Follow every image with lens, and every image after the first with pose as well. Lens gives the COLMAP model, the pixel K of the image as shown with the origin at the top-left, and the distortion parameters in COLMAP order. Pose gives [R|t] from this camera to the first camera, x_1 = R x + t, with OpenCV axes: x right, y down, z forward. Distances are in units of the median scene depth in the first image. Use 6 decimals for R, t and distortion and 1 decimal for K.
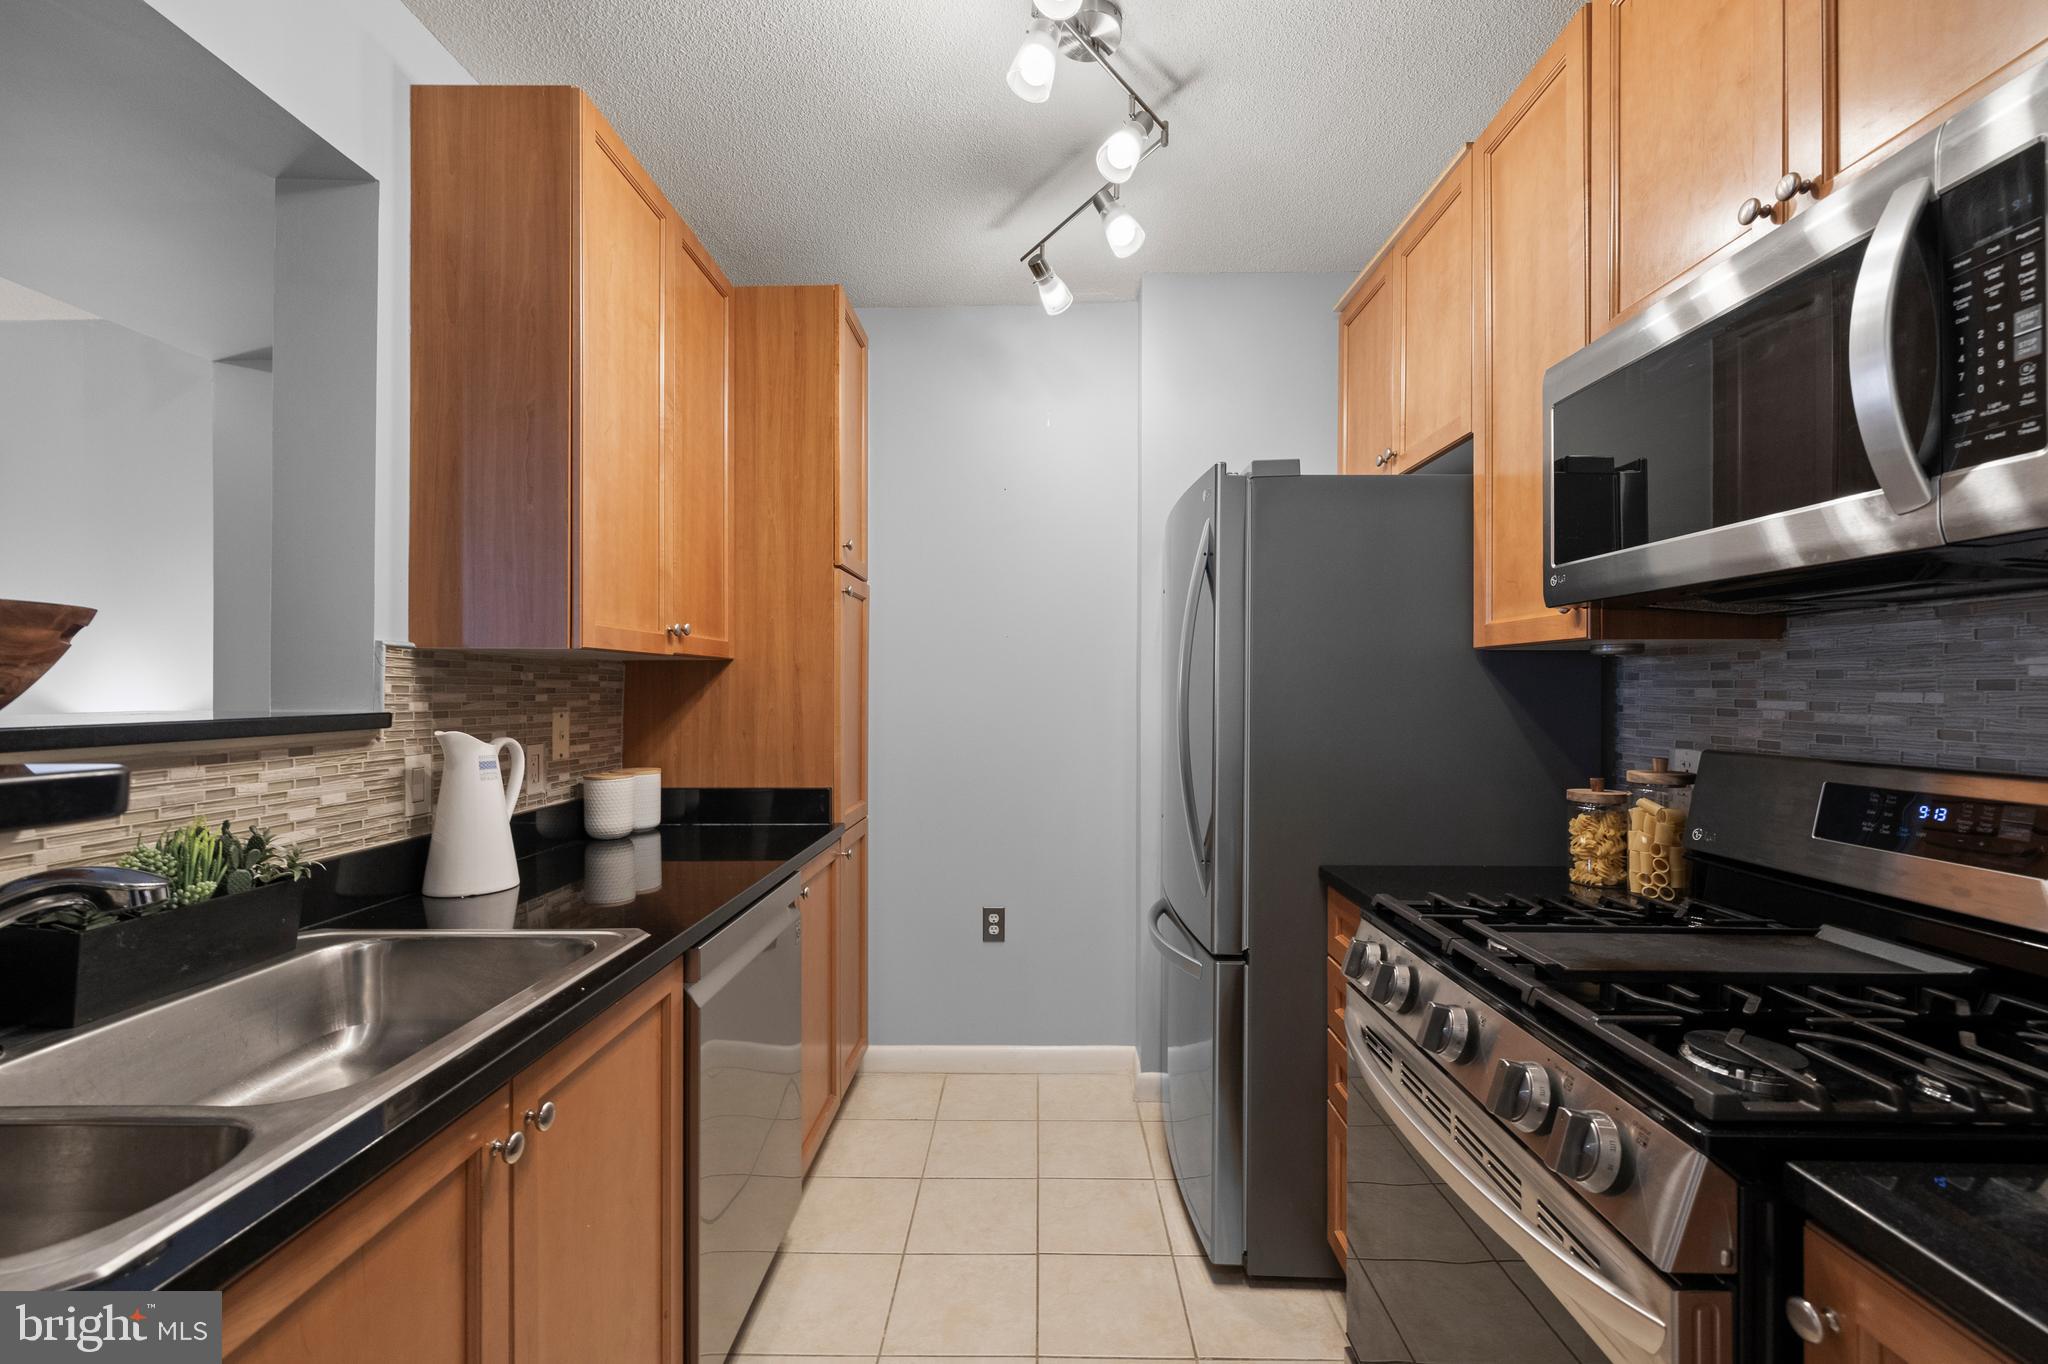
lens RADIAL K [[871.1, 0, 1023.7], [0, 871.1, 690.0], [0, 0, 1]] dist [0.001100, 0.000456]
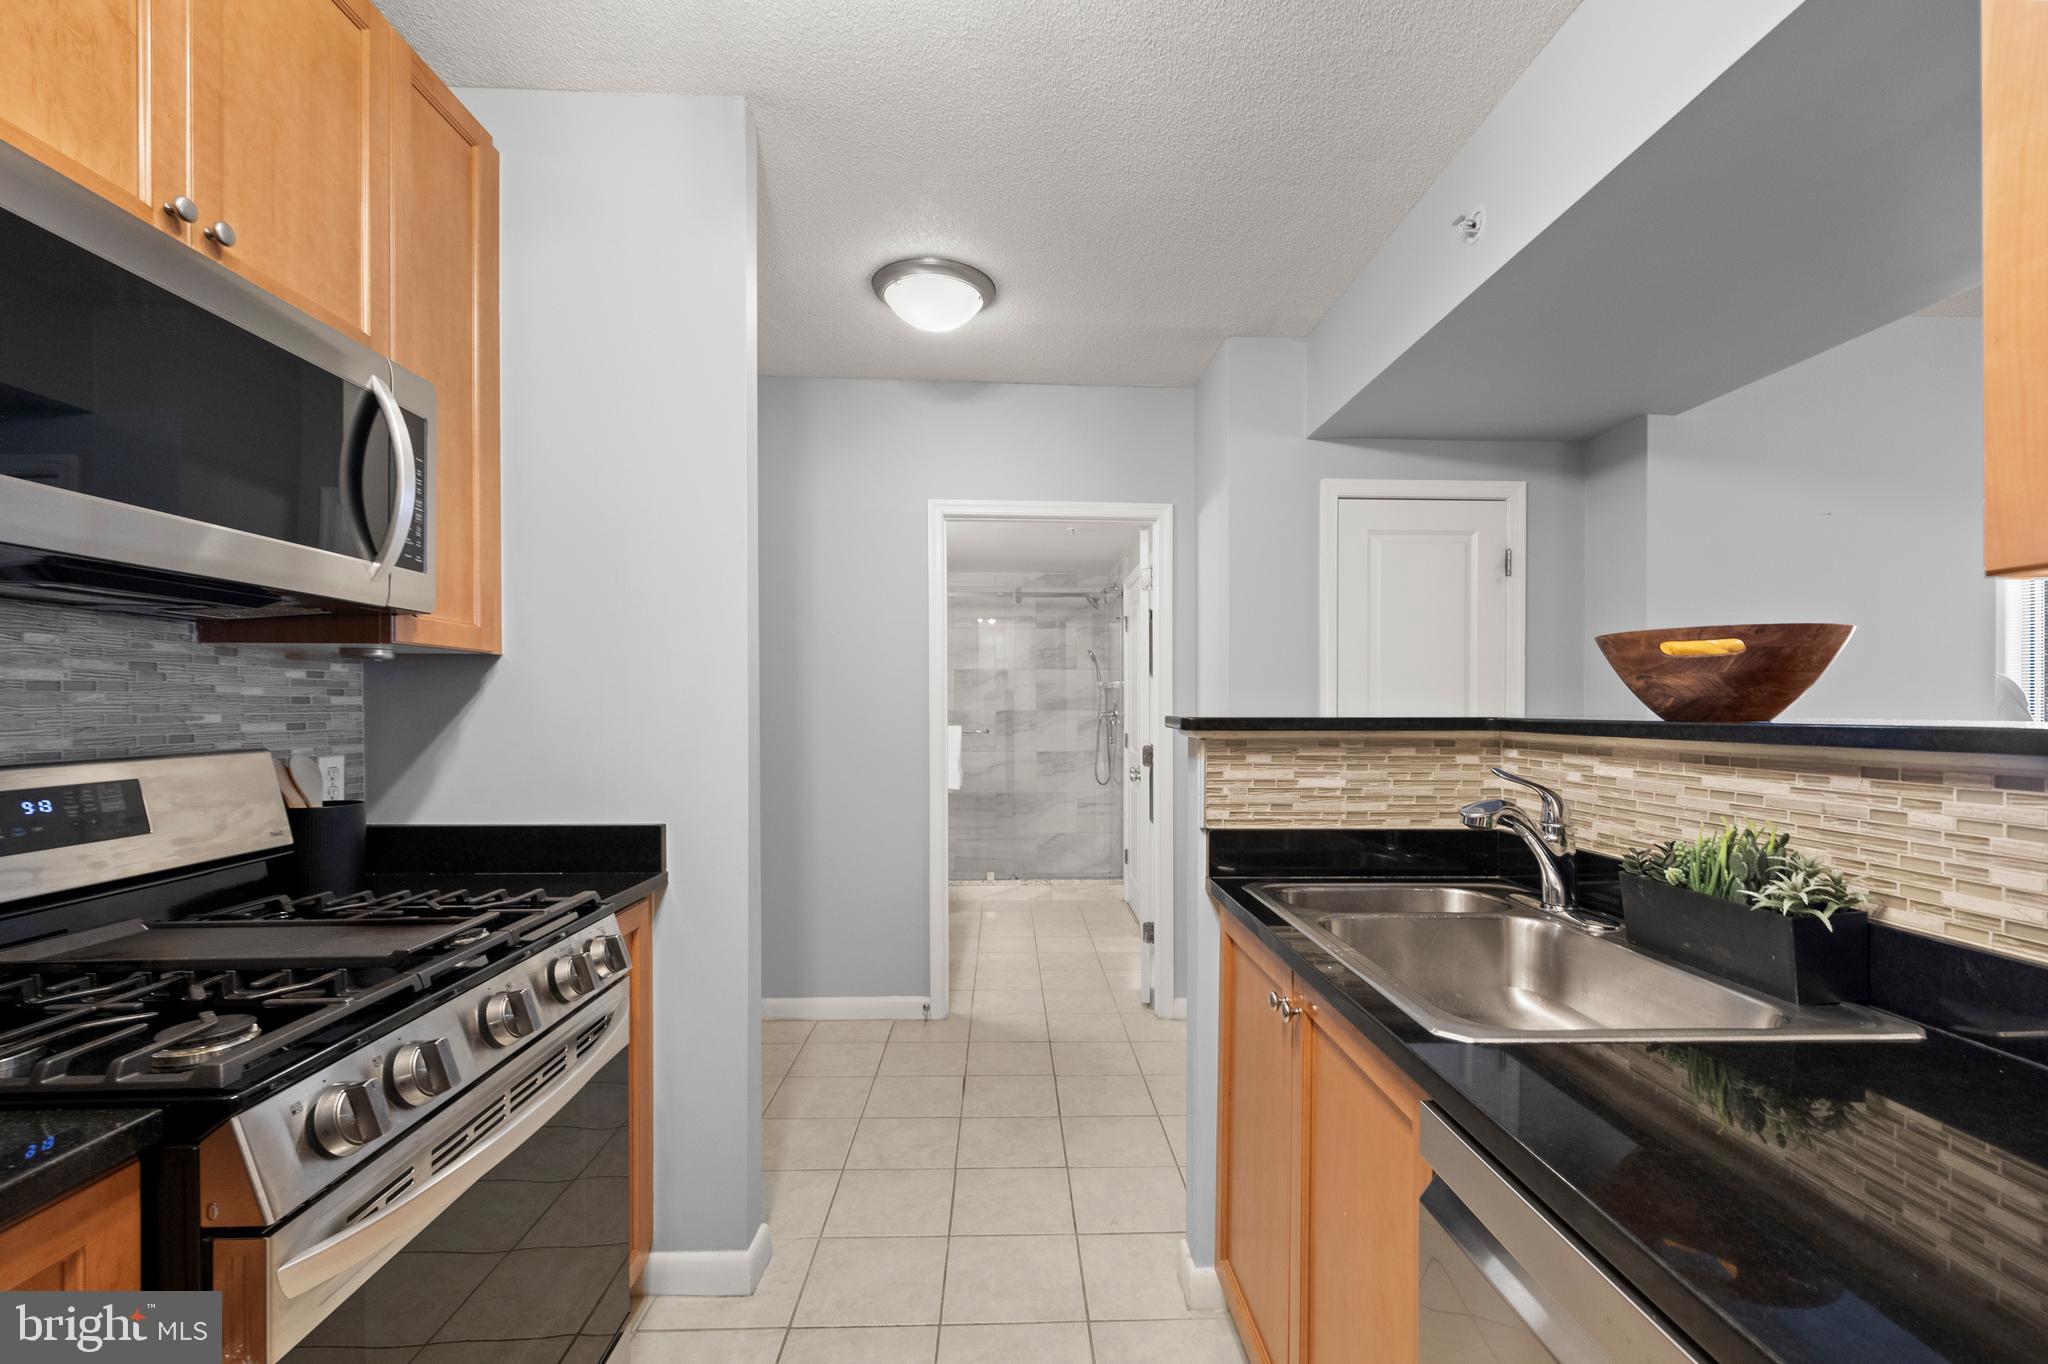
lens RADIAL K [[881.8, 0, 1027.9], [0, 881.8, 715.9], [0, 0, 1]] dist [0.002844, -0.000092]
pose [[-0.998415, -0.001495, -0.056259, -0.046608], [-0.002029, 0.999953, 0.009433, 0.013290], [0.056243, 0.009532, -0.998372, 1.351776]]
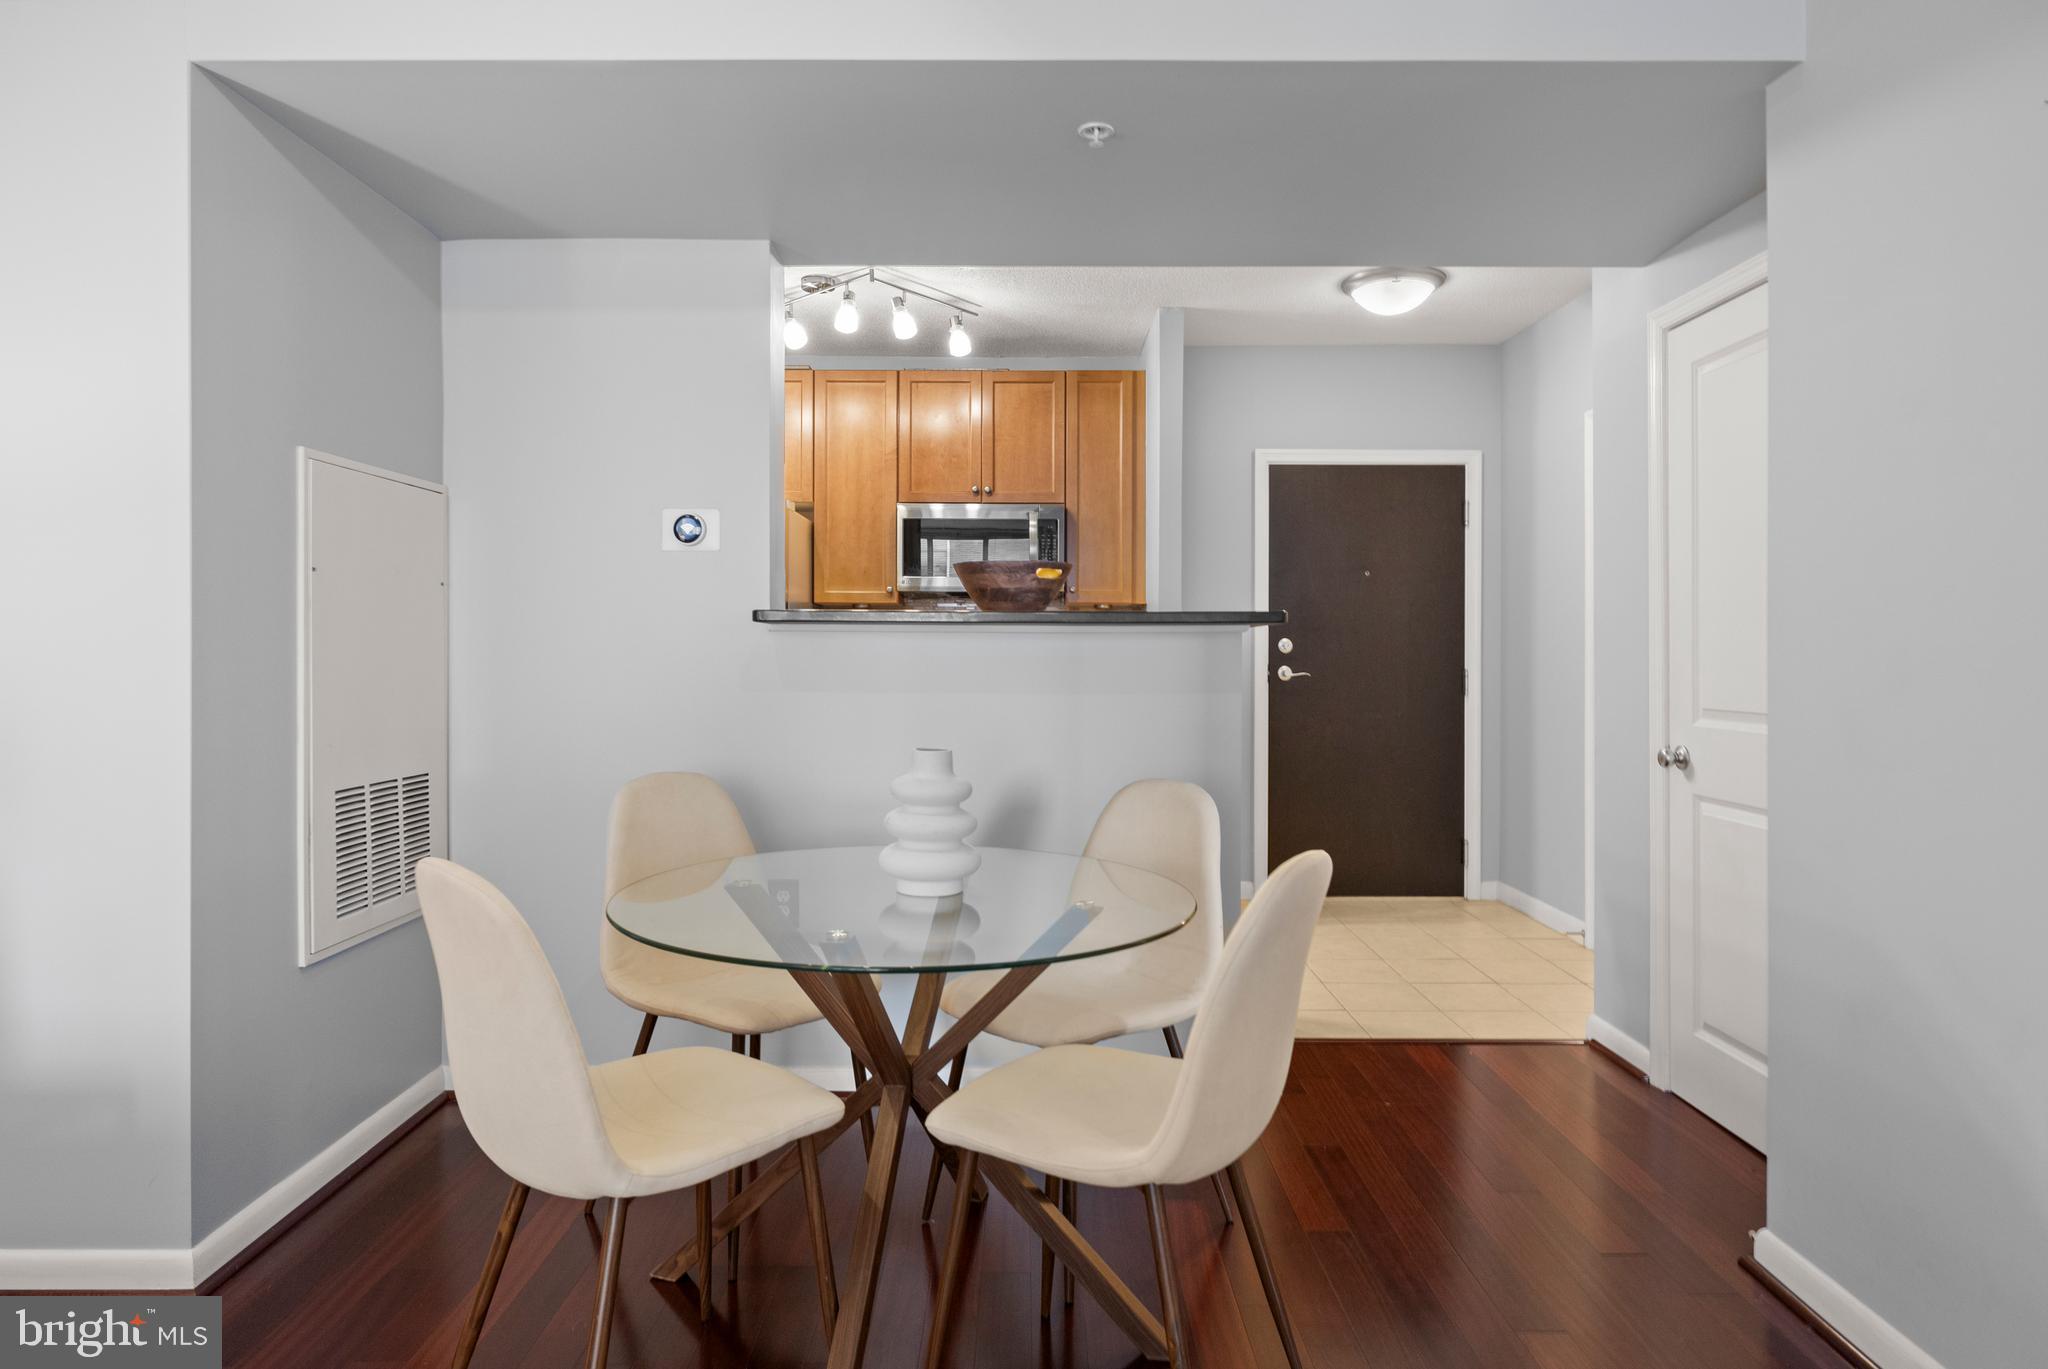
lens RADIAL K [[1186.4, 0, 1020.4], [0, 1186.4, 655.6], [0, 0, 1]] dist [0.000328, -0.000130]
pose [[-0.020194, -0.000583, 0.999796, -2.659655], [-0.002601, 0.999996, 0.000530, 0.088567], [-0.999793, -0.002590, -0.020195, 0.596866]]
